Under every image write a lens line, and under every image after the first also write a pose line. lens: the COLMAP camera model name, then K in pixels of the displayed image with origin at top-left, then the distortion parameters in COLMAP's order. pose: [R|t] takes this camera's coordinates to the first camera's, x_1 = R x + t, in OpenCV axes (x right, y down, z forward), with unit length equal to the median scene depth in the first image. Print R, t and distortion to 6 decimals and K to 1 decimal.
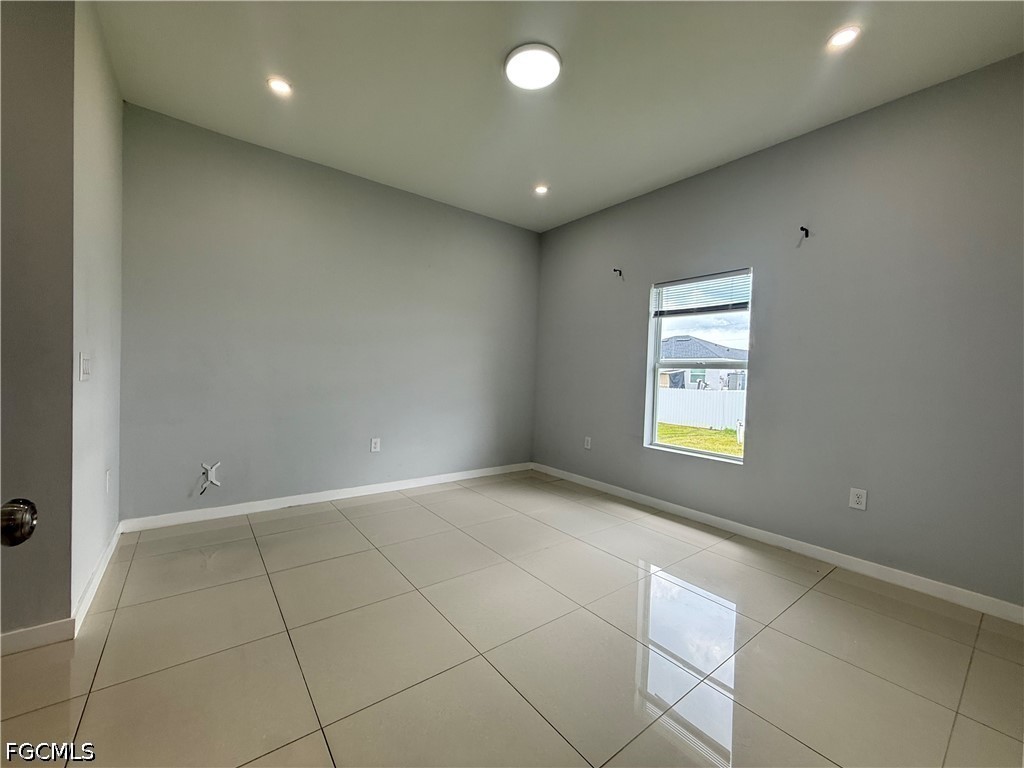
lens RADIAL K [[410.7, 0, 512.0], [0, 410.7, 384.0], [0, 0, 1]] dist [0.002643, 0.000069]
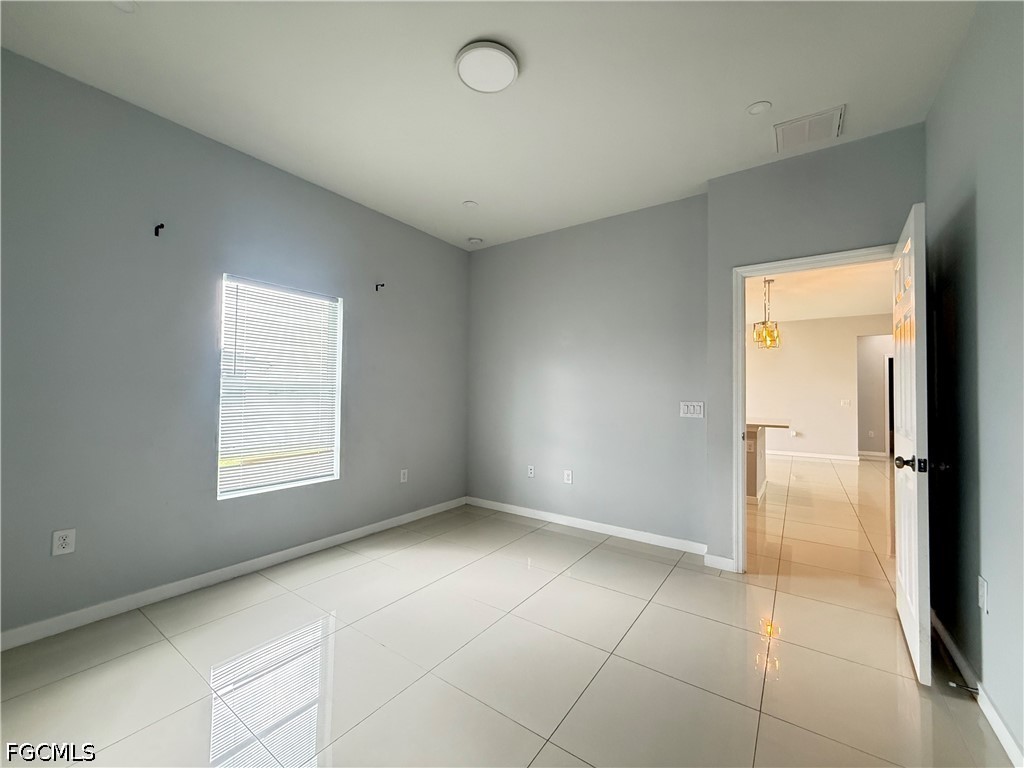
lens RADIAL K [[410.7, 0, 512.0], [0, 410.7, 384.0], [0, 0, 1]] dist [0.002643, 0.000069]
pose [[-0.287809, 0.009235, 0.957643, -0.529069], [0.036043, 0.999350, 0.001196, -0.032386], [-0.957009, 0.034861, -0.287955, 0.754521]]
